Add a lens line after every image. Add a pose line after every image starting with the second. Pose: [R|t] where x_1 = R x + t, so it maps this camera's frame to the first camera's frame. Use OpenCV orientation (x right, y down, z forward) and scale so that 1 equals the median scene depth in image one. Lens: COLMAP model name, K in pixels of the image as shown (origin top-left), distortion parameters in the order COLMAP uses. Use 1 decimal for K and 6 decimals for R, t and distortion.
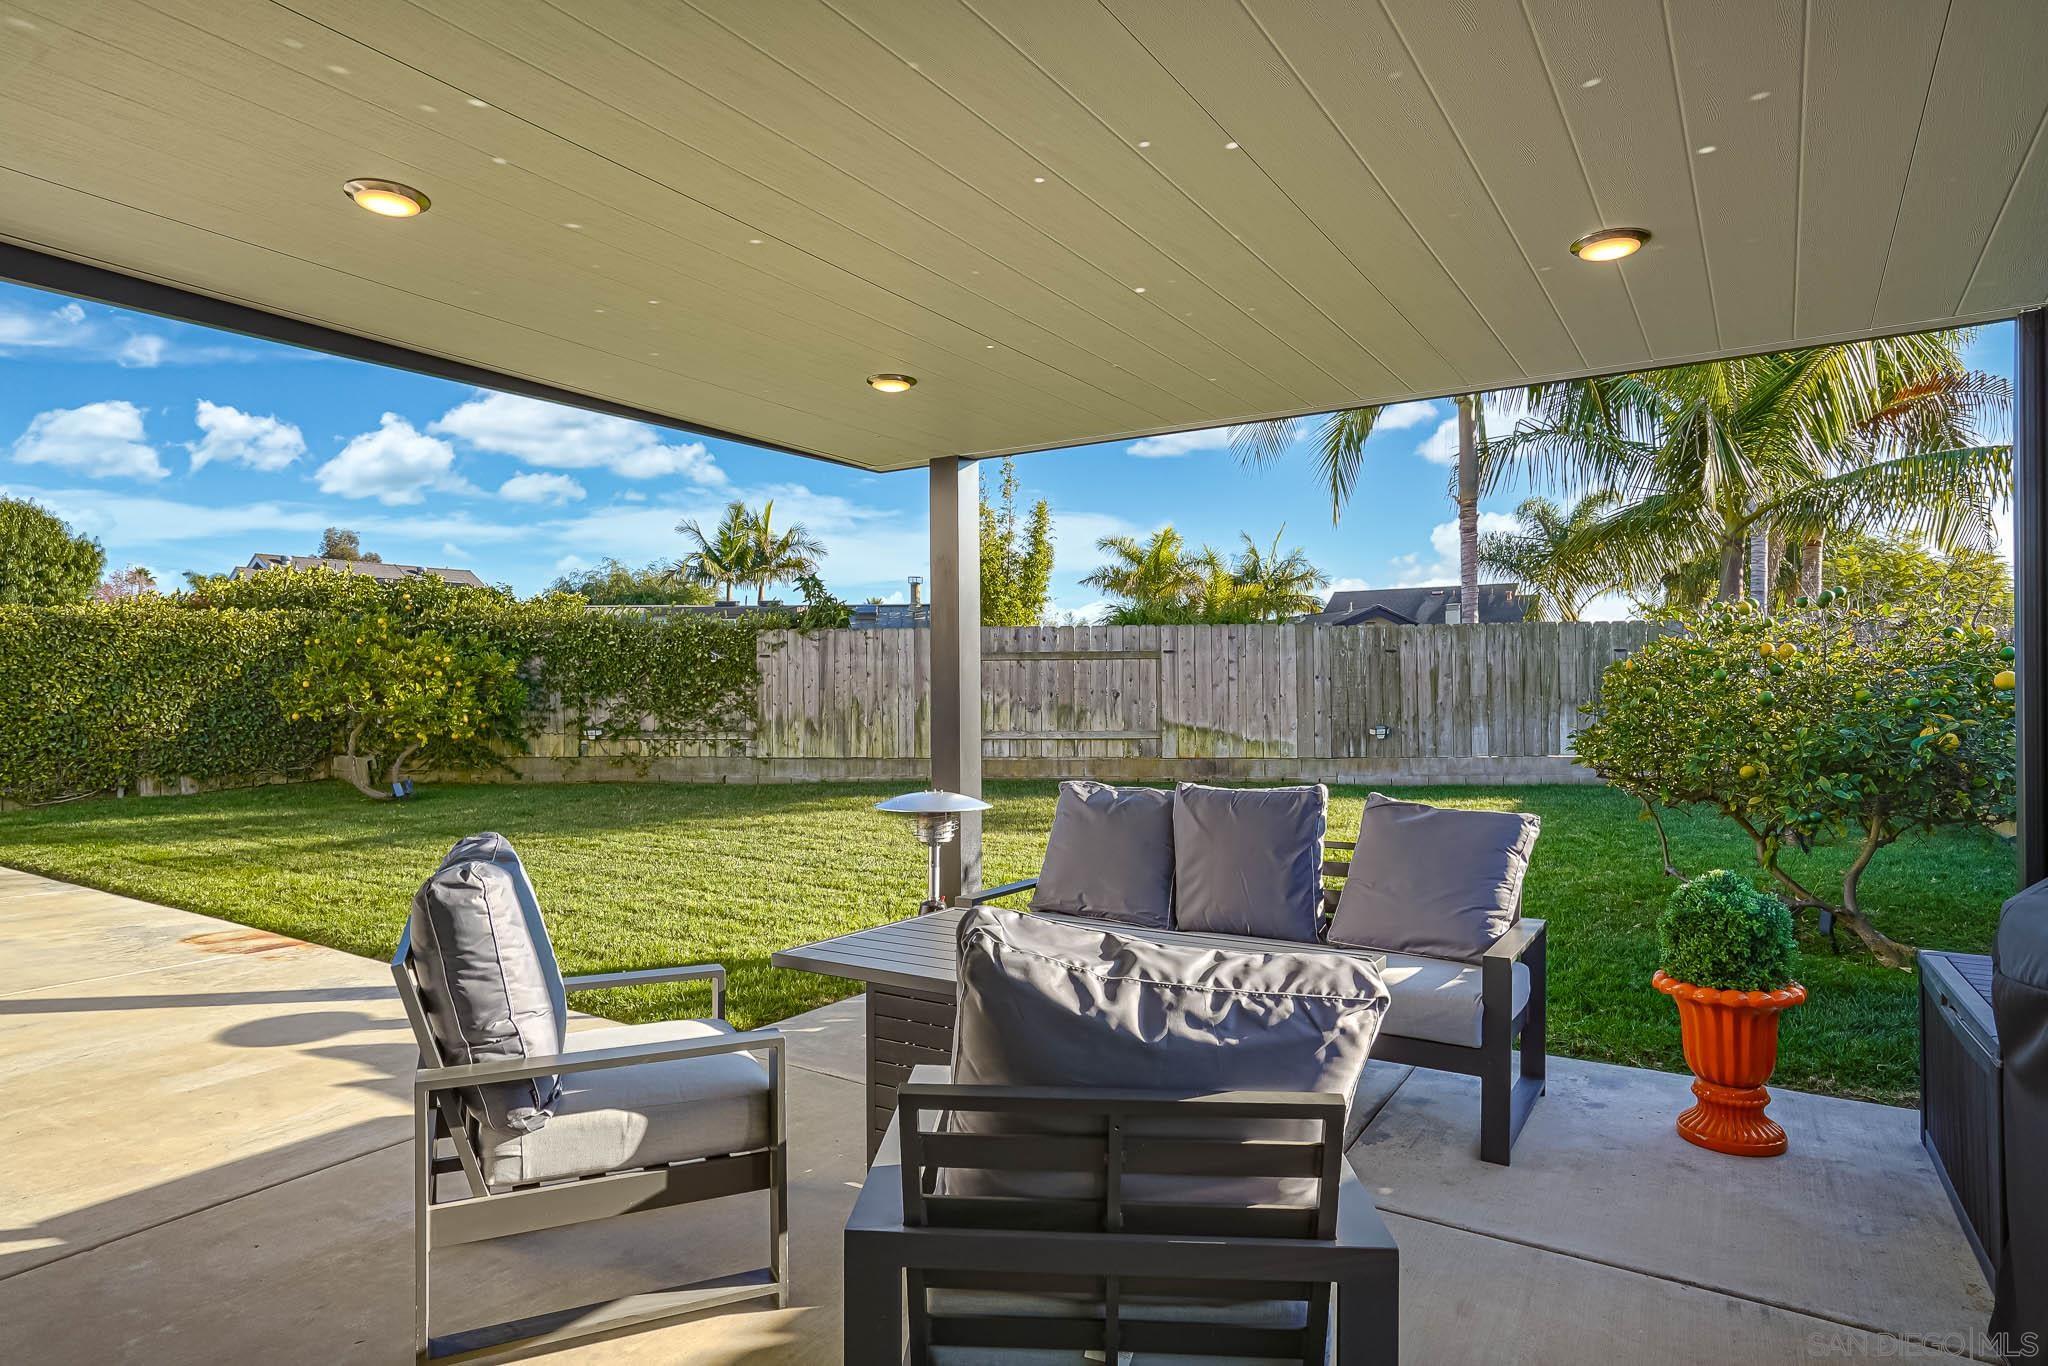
lens RADIAL K [[1134.6, 0, 1025.1], [0, 1134.6, 683.1], [0, 0, 1]] dist [-0.049132, 0.040504]
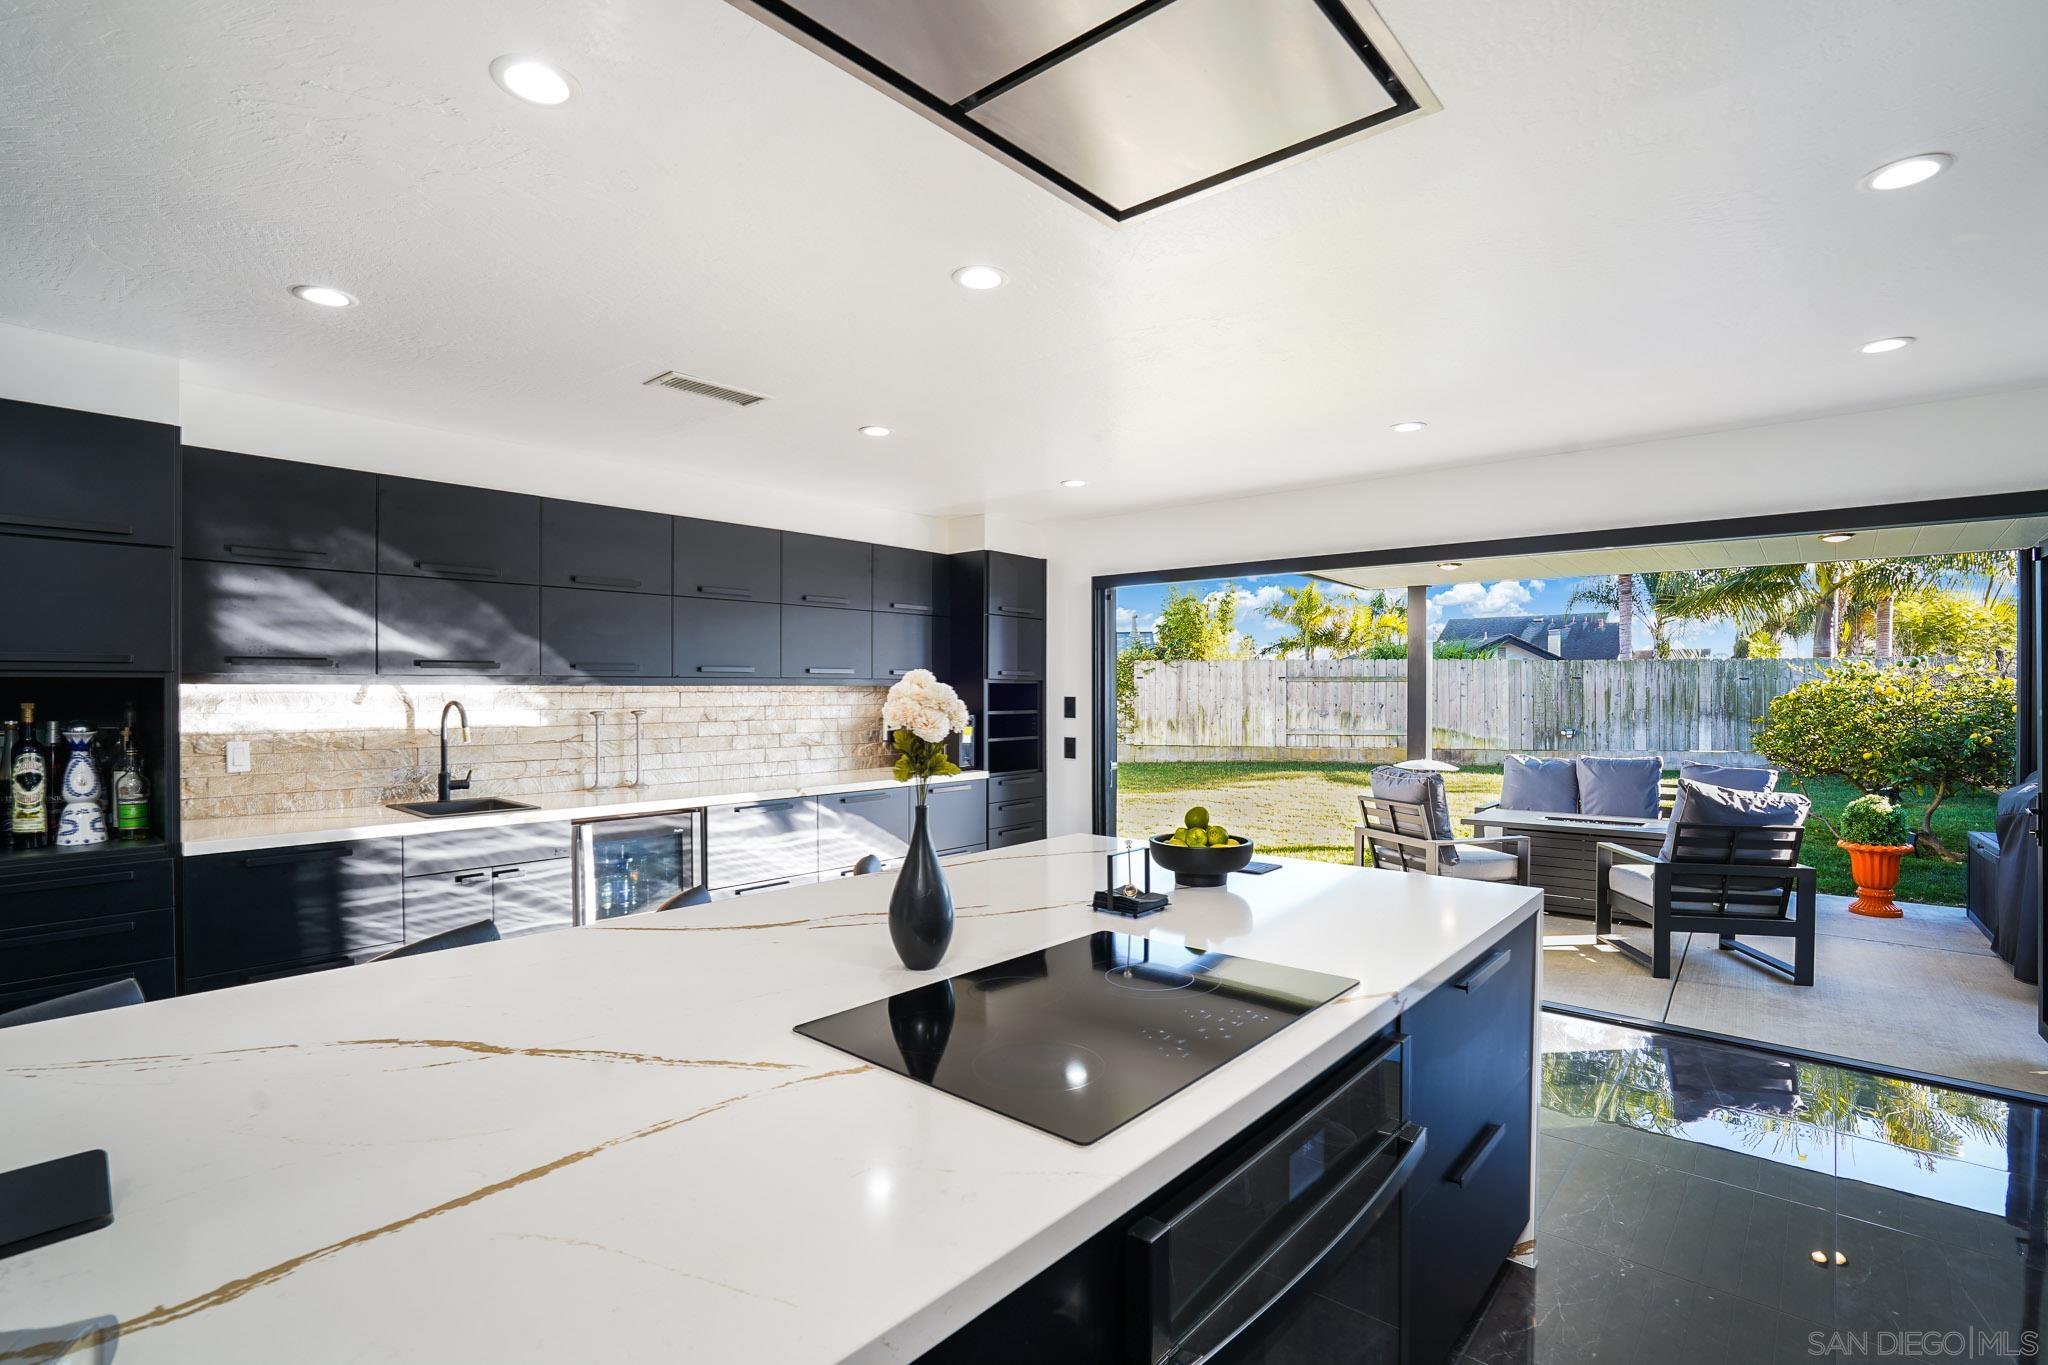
lens RADIAL K [[955.7, 0, 1025.5], [0, 955.7, 693.3], [0, 0, 1]] dist [-0.053967, 0.022377]
pose [[0.992701, 0.008749, -0.120281, -0.233219], [-0.008088, 0.999949, 0.005984, -0.009667], [0.120327, -0.004967, 0.992722, -0.291056]]
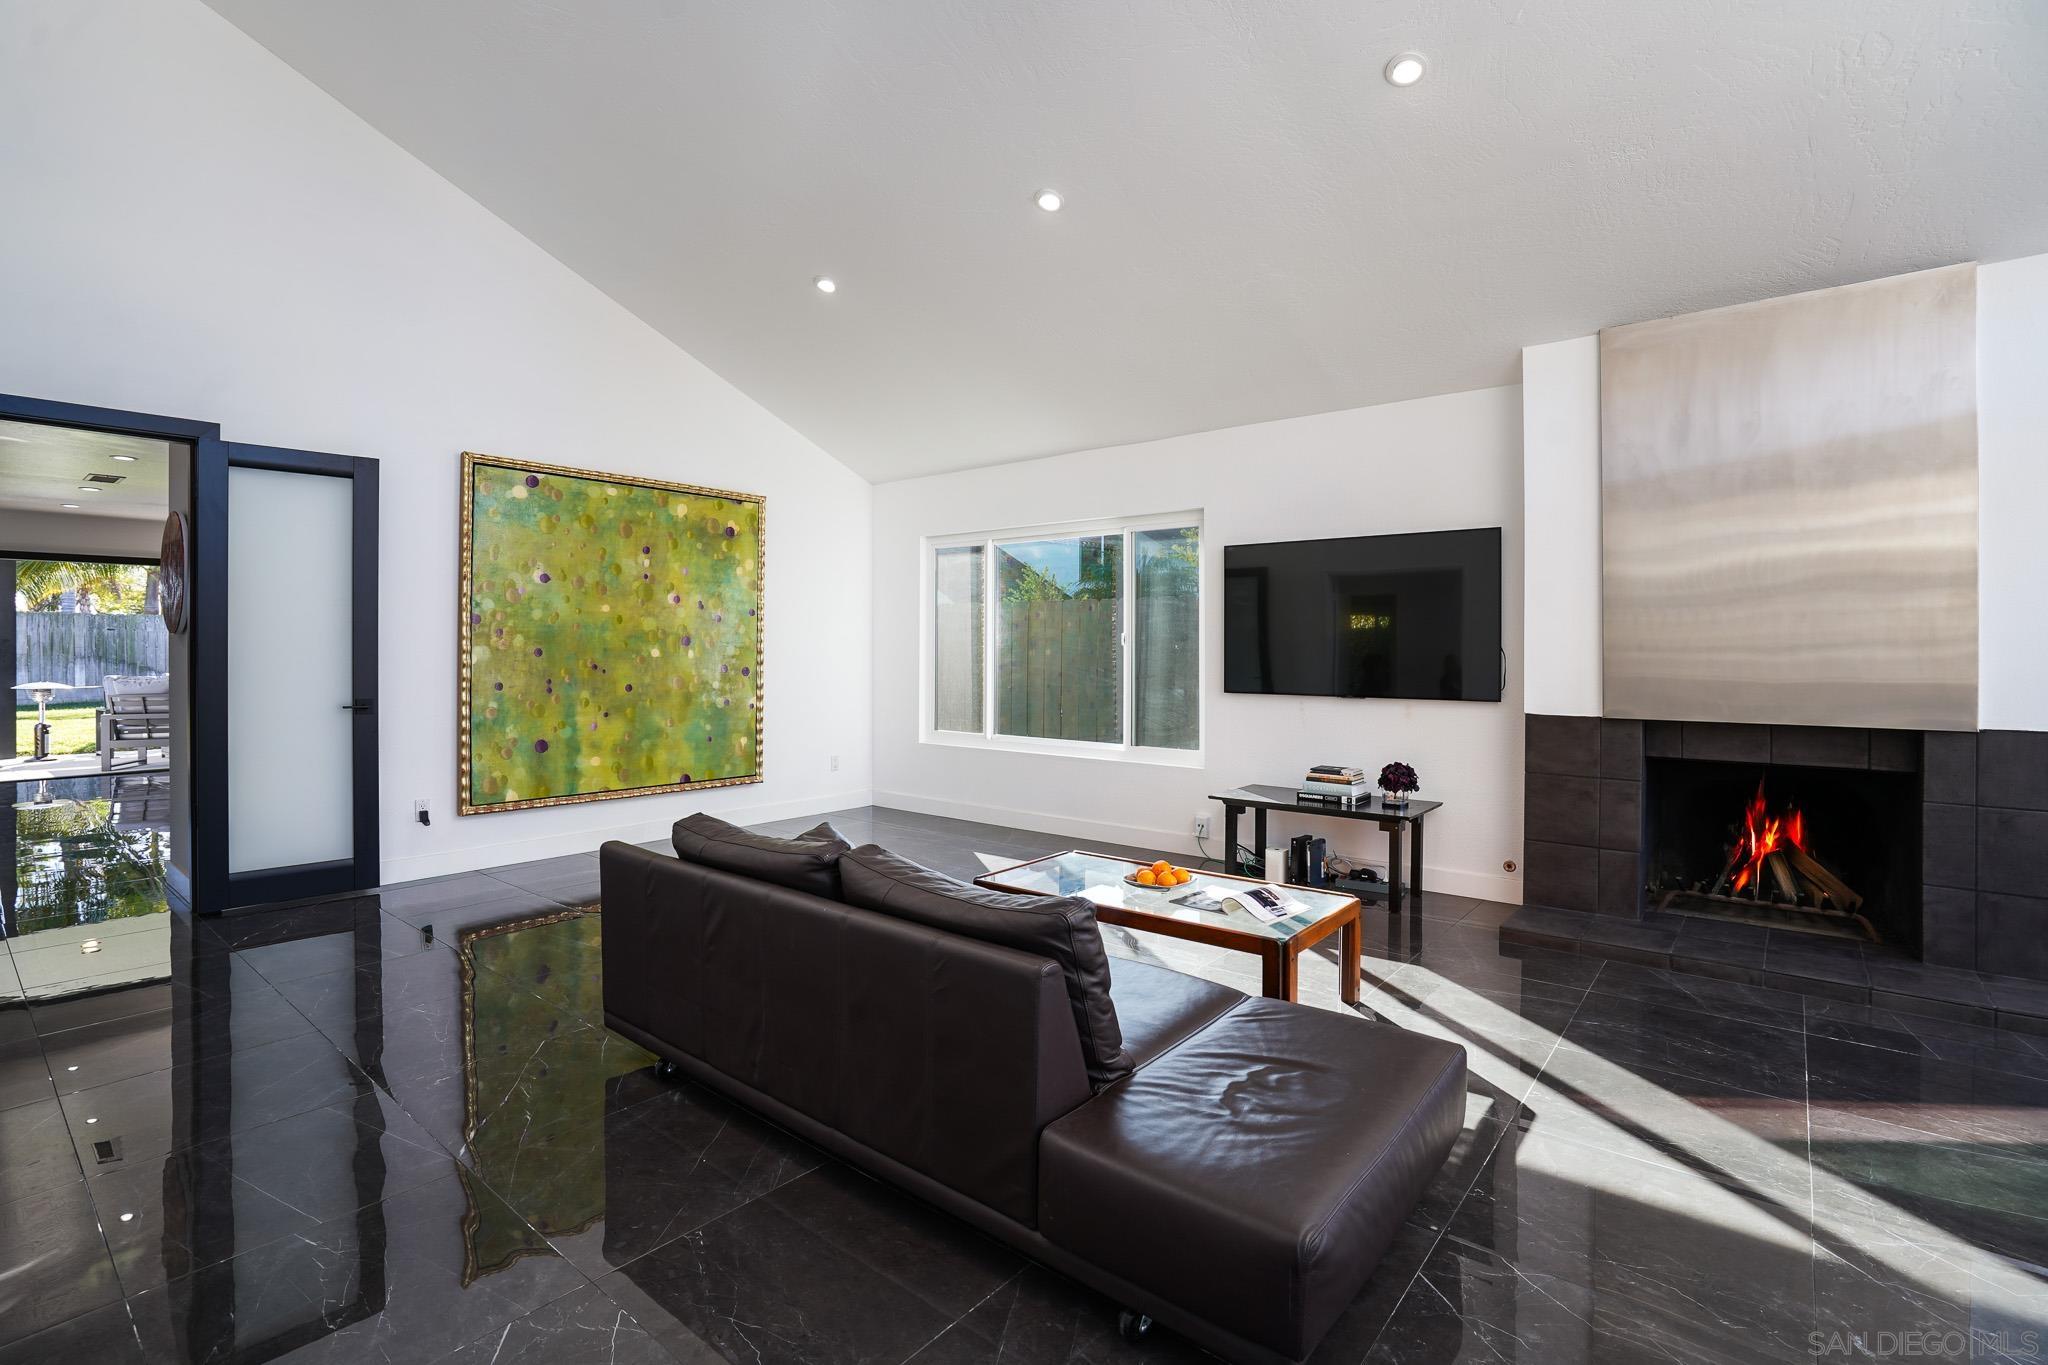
lens RADIAL K [[959.5, 0, 1028.9], [0, 959.5, 658.0], [0, 0, 1]] dist [-0.021472, 0.000649]
pose [[0.092132, -0.001618, 0.995745, -0.843456], [-0.003283, 0.999993, 0.001929, 0.009615], [-0.995741, -0.003447, 0.092126, -0.631948]]
